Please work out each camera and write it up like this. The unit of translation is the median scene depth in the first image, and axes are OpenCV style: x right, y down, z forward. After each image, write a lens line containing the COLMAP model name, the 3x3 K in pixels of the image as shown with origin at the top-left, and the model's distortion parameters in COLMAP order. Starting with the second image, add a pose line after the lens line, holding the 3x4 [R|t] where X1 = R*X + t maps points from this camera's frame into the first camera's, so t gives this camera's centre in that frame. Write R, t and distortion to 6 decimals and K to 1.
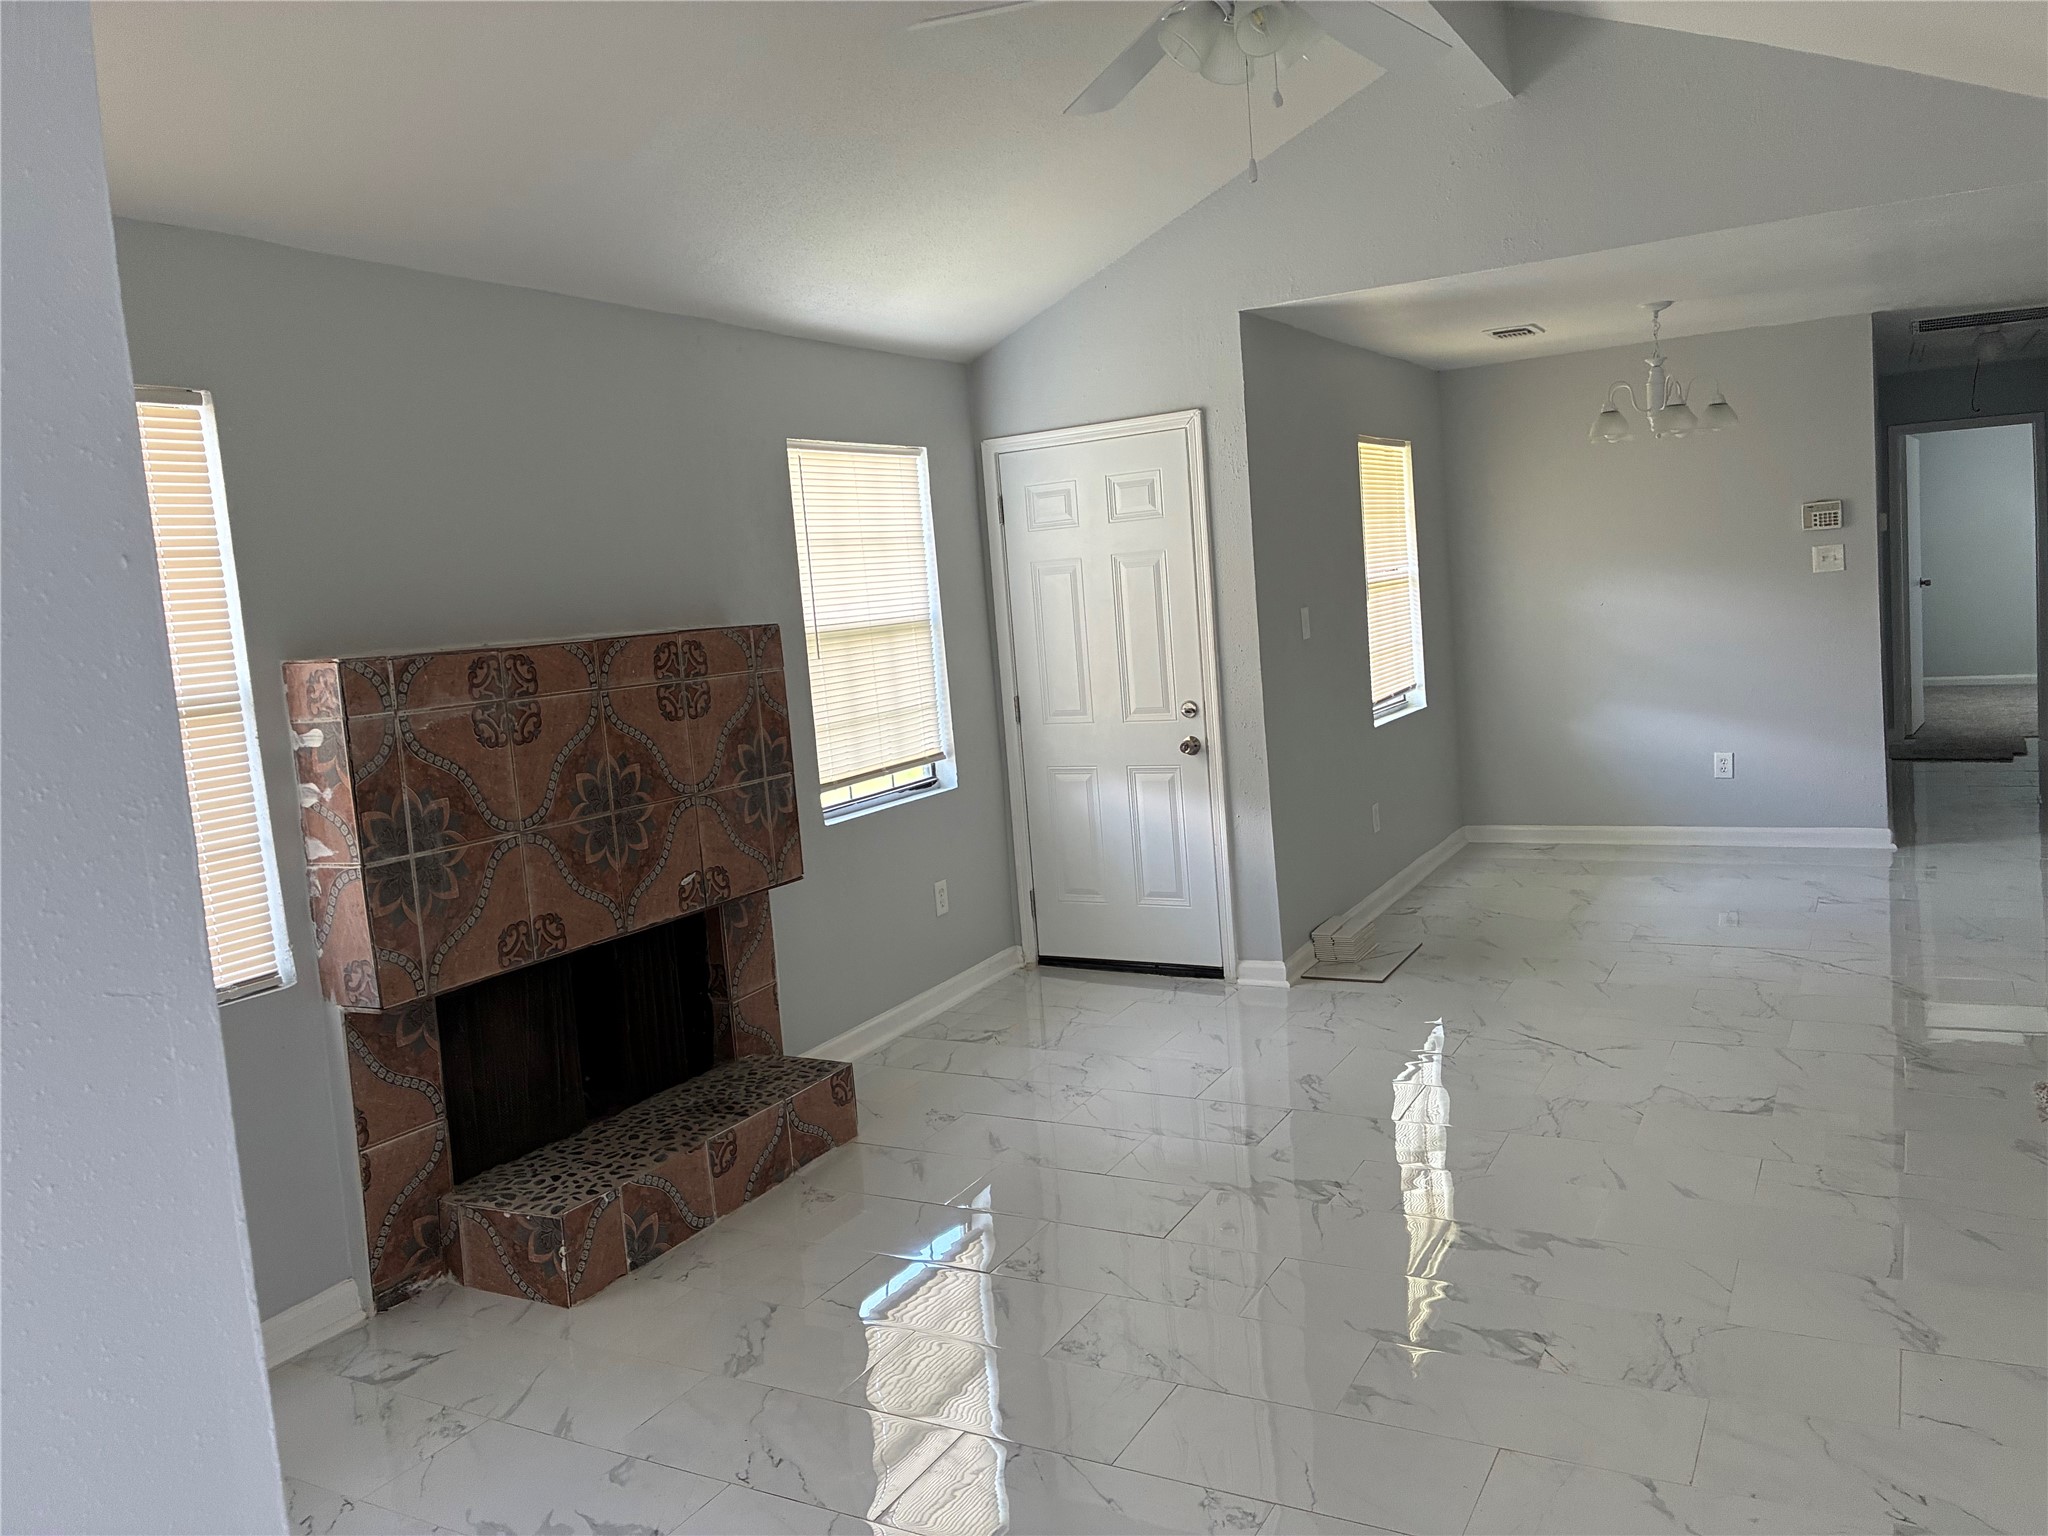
lens RADIAL K [[1552.4, 0, 1026.1], [0, 1552.4, 751.4], [0, 0, 1]] dist [0.034884, -0.004462]
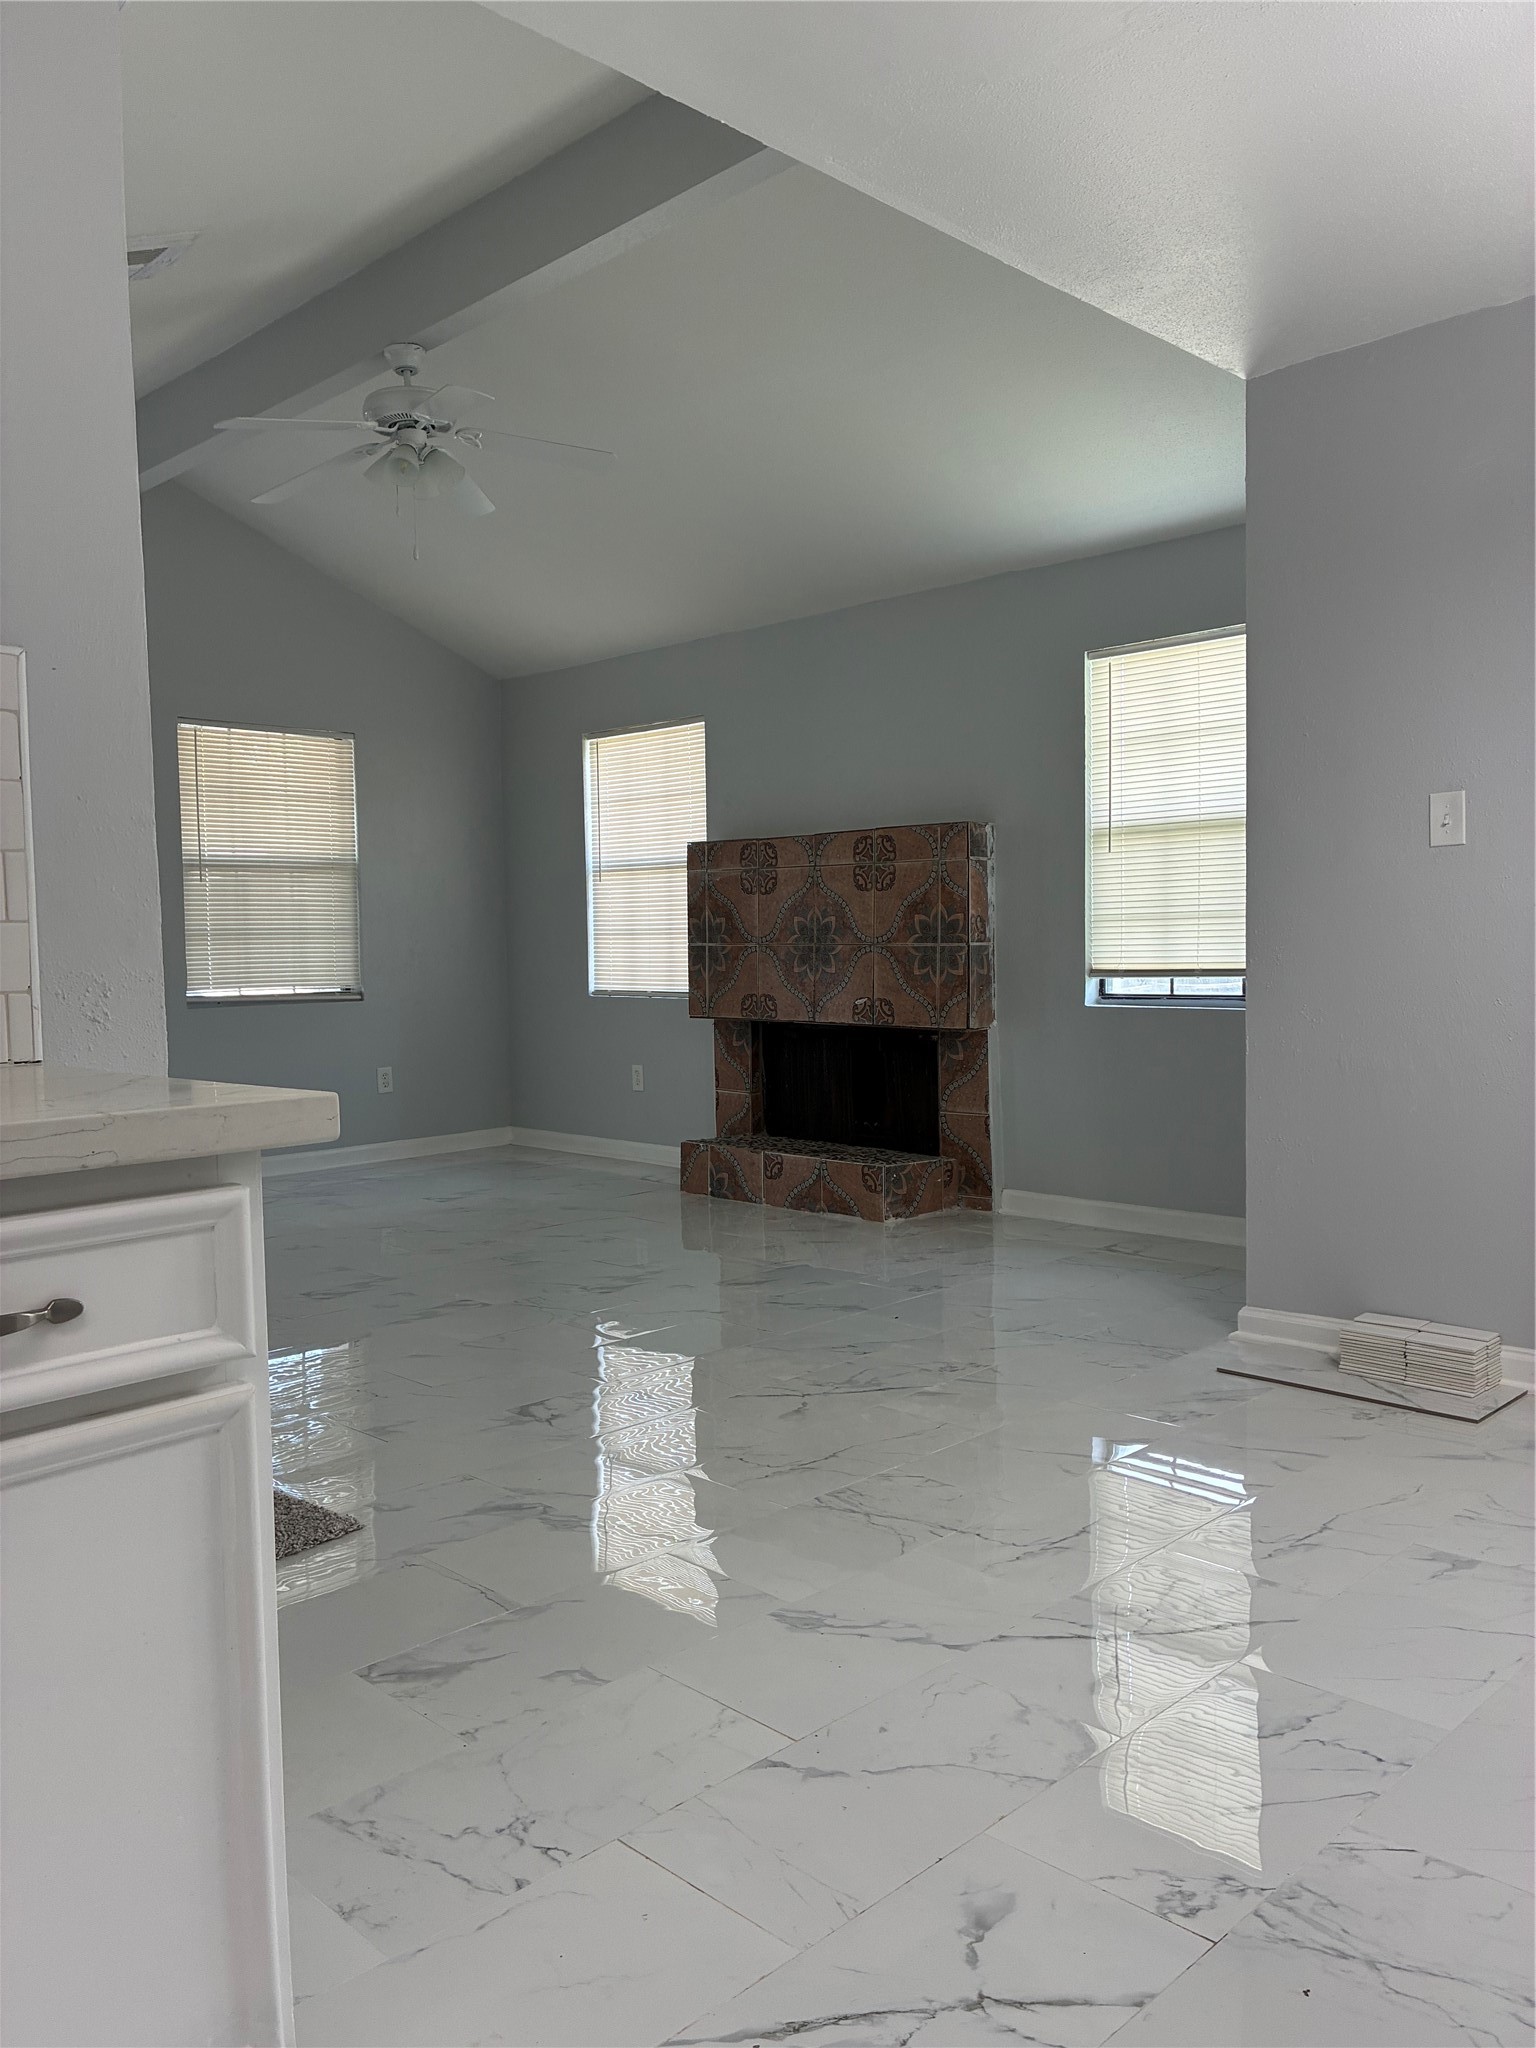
lens RADIAL K [[1552.4, 0, 772.9], [0, 1552.4, 1035.3], [0, 0, 1]] dist [0.034884, -0.004462]
pose [[-0.271039, 0.140696, -0.952230, 1.201648], [-0.063396, 0.984503, 0.163510, -0.119220], [0.960478, 0.104685, -0.257919, 1.314618]]
